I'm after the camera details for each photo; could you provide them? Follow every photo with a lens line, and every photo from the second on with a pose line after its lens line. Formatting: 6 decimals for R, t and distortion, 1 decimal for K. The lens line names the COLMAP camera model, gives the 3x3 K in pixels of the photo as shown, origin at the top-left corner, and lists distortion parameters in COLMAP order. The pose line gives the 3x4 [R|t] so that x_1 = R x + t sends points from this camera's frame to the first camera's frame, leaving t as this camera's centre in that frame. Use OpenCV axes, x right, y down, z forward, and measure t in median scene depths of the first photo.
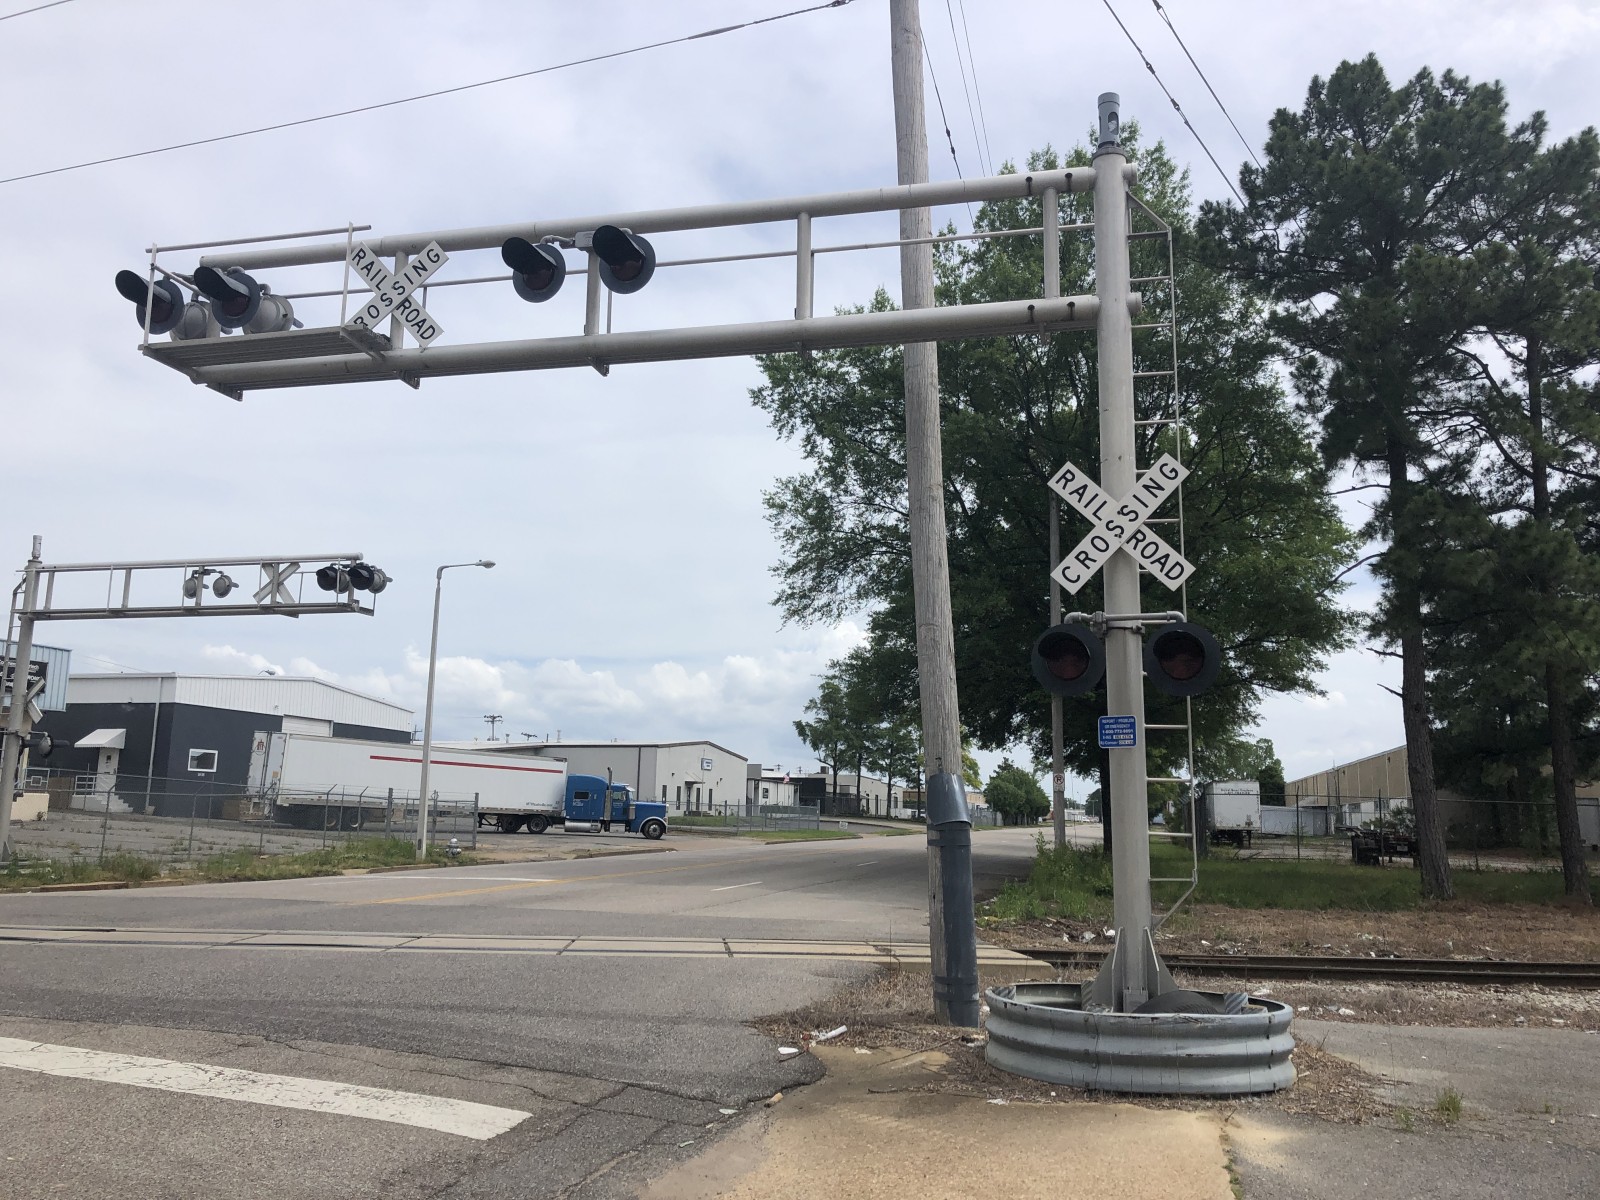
lens RADIAL K [[1316.0, 0, 809.5], [0, 1316.0, 574.5], [0, 0, 1]] dist [0.016794, -0.044372]
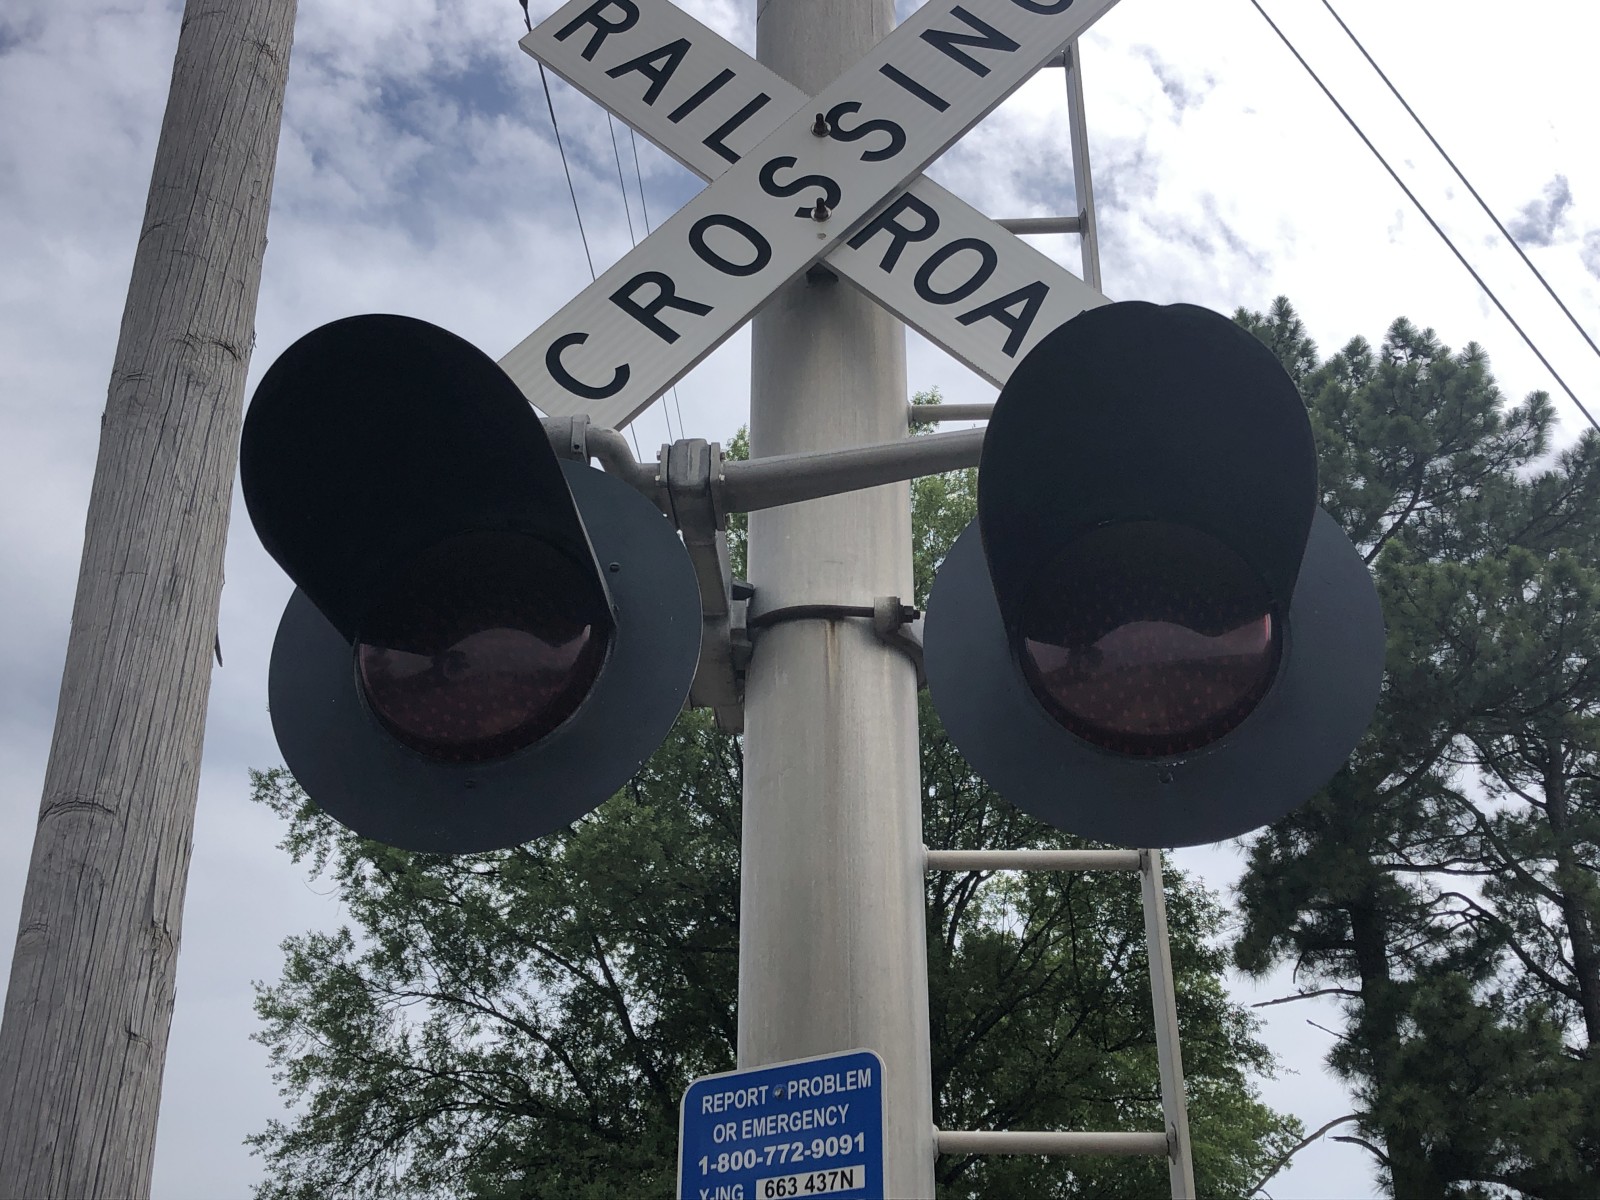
lens RADIAL K [[1753.3, 0, 834.0], [0, 1753.3, 598.0], [0, 0, 1]] dist [0.056156, 0.000000]
pose [[0.981938, 0.082579, 0.170230, 0.078402], [-0.017440, 0.935399, -0.353163, 0.052852], [-0.188397, 0.343816, 0.919944, 0.305787]]
